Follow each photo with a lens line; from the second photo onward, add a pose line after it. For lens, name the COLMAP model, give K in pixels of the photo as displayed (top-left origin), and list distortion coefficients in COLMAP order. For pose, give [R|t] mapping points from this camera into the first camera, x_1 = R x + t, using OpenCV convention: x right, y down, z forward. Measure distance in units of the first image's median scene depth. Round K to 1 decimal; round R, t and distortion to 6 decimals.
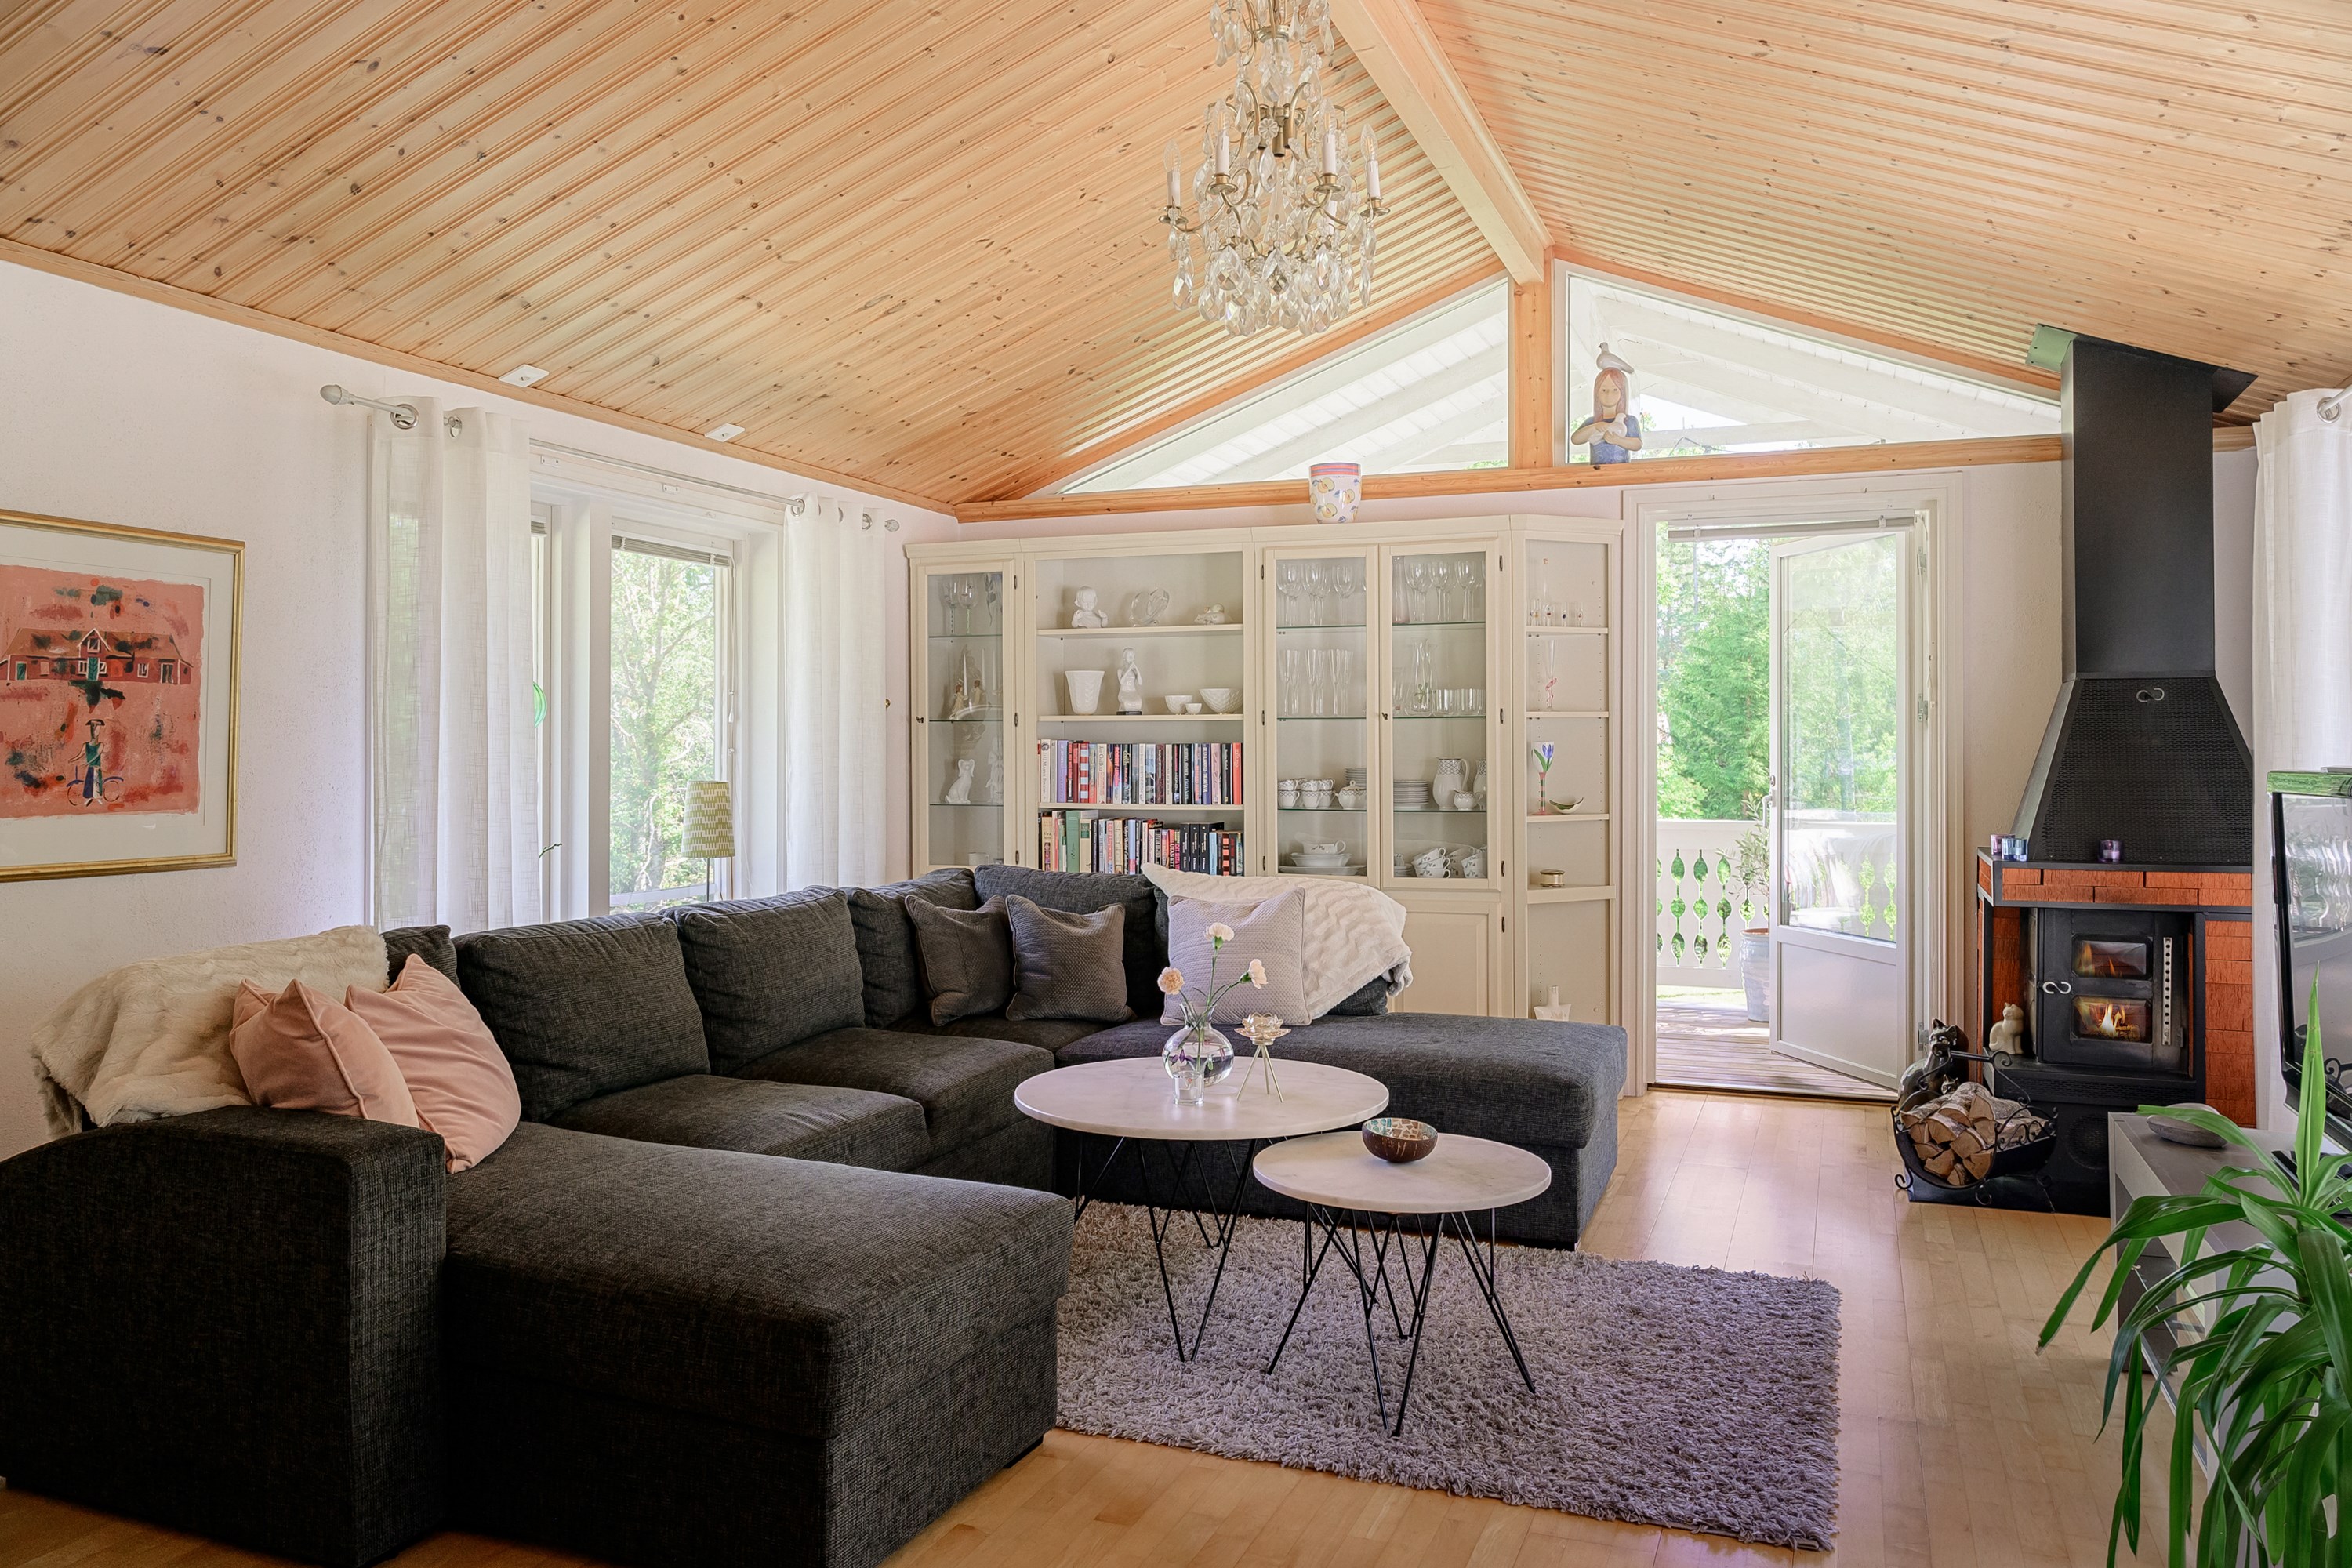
lens RADIAL K [[1705.6, 0, 1176.3], [0, 1705.6, 725.1], [0, 0, 1]] dist [-0.007646, 0.004802]
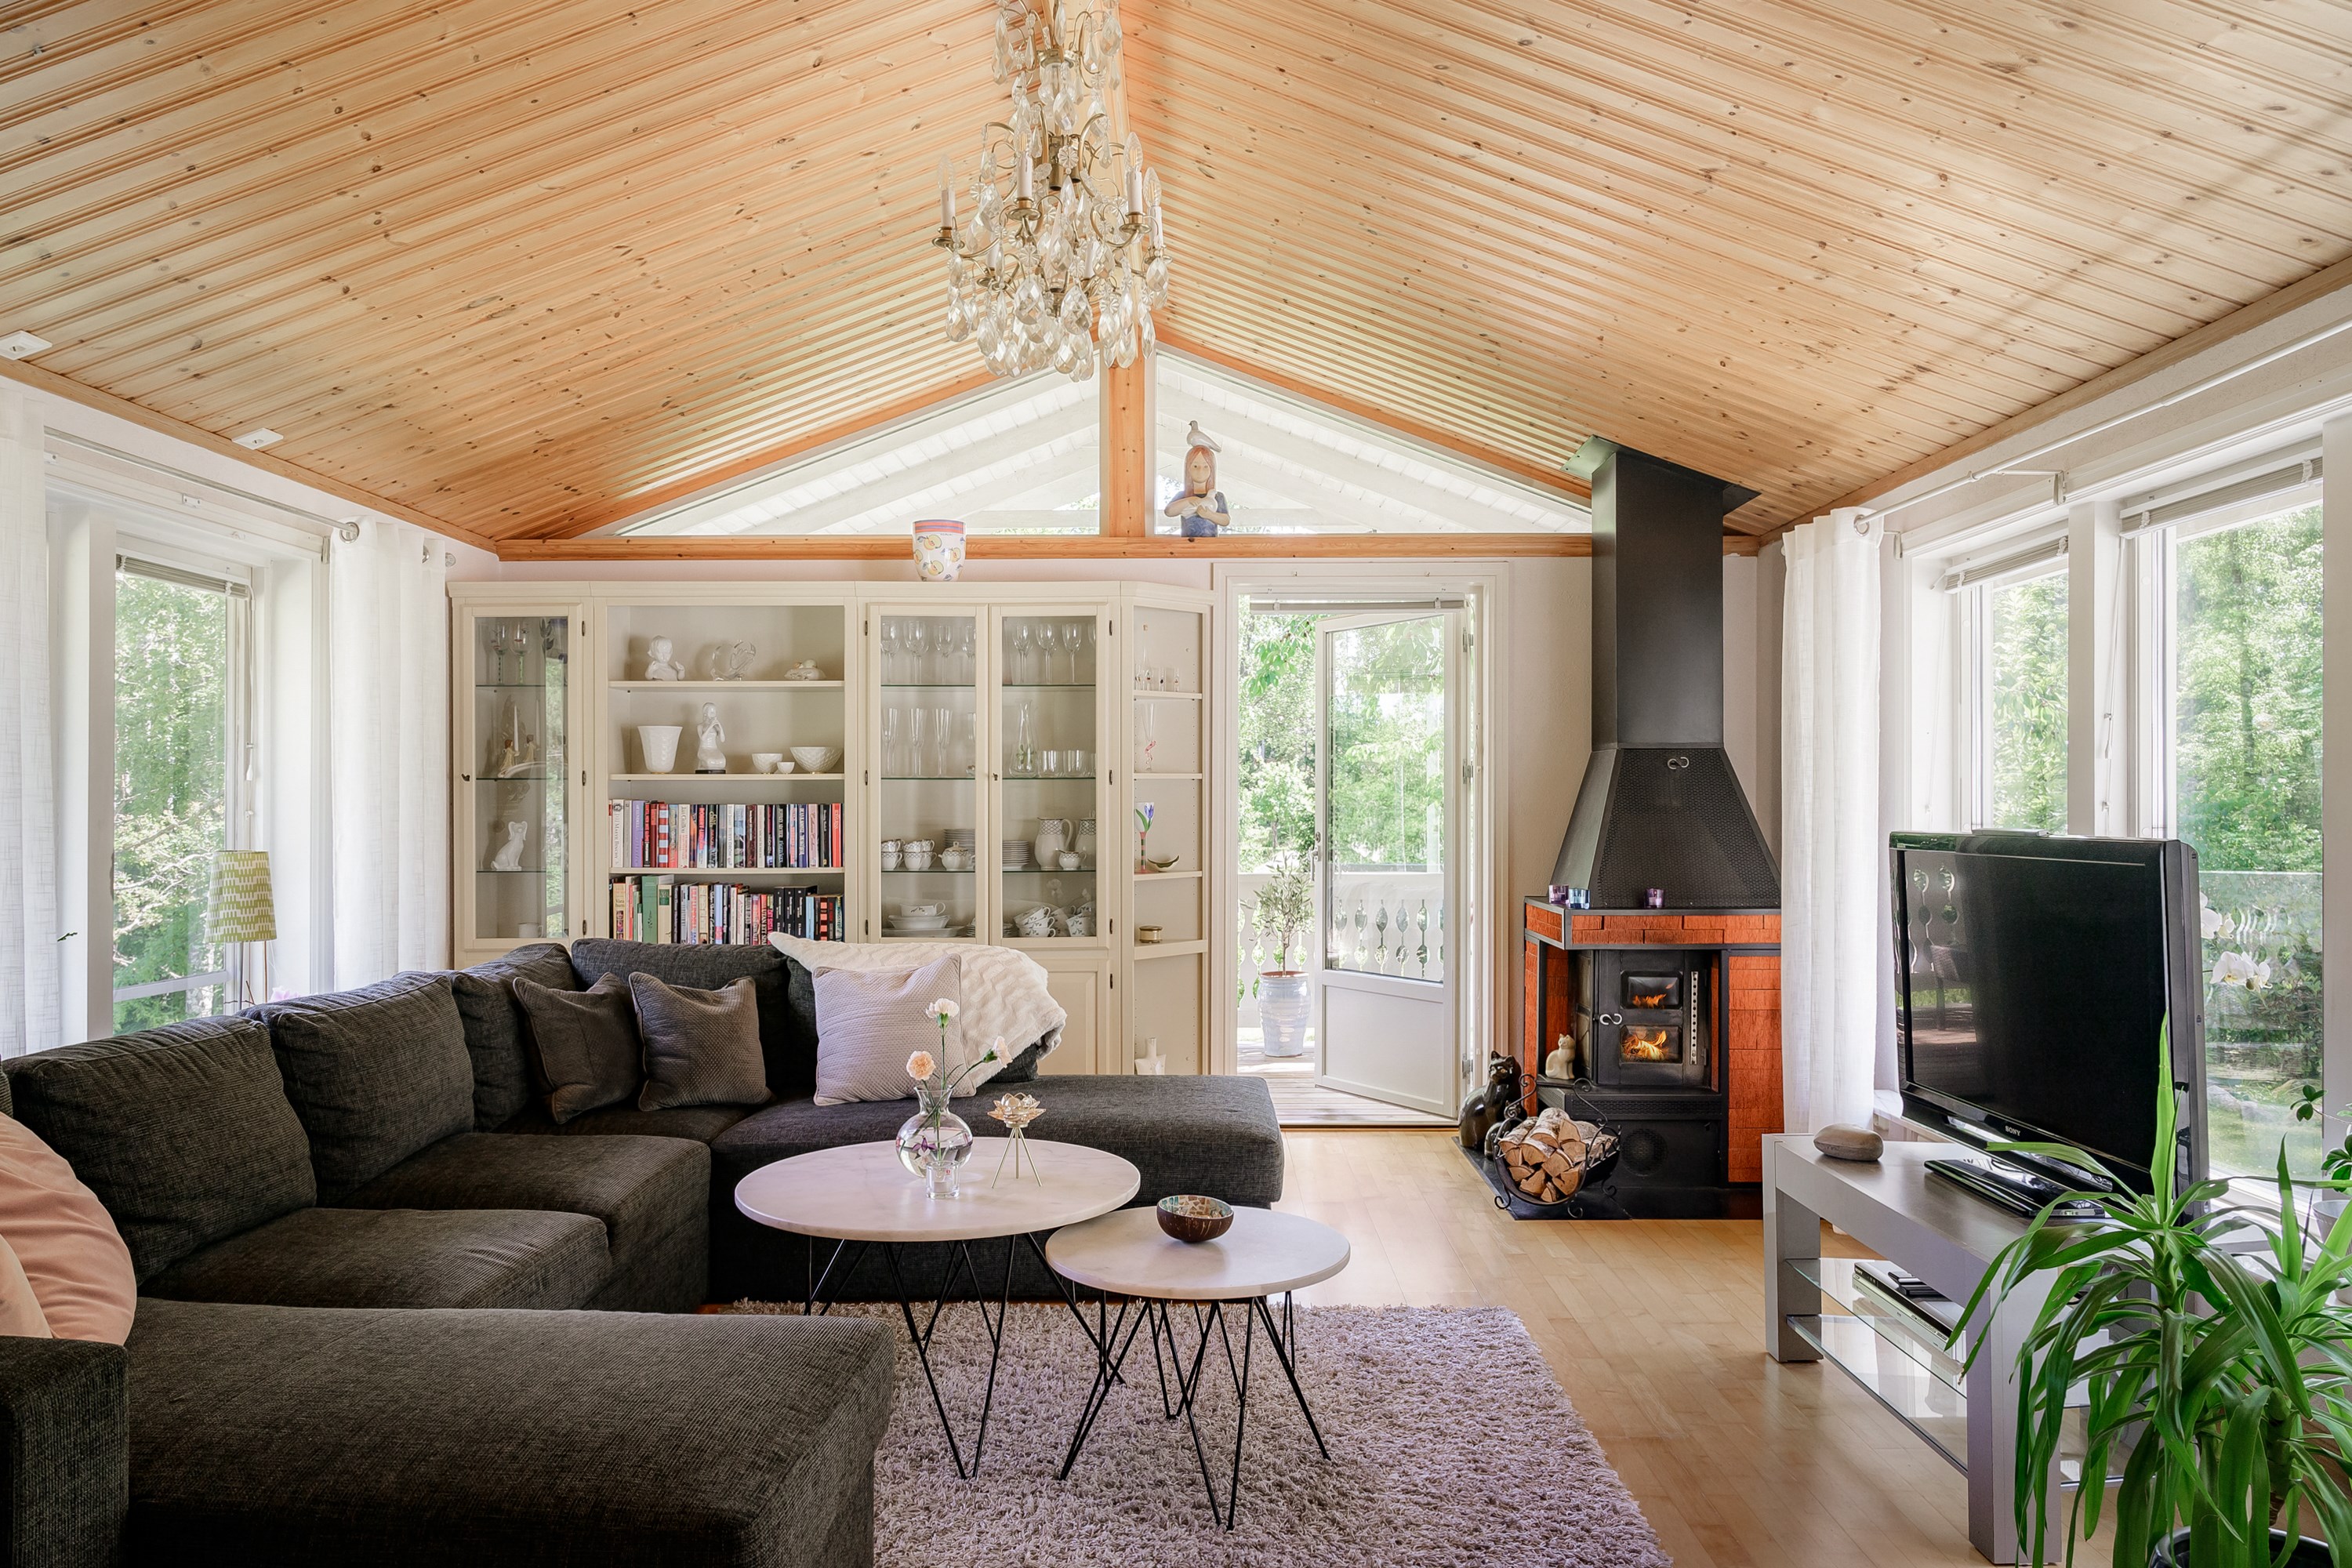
lens RADIAL K [[1607.0, 0, 1176.0], [0, 1607.0, 784.0], [0, 0, 1]] dist [0.001475, -0.002035]
pose [[0.933507, 0.003236, 0.358544, -0.139796], [-0.004146, 0.999990, 0.001768, -0.003777], [-0.358534, -0.003137, 0.933511, 0.100578]]
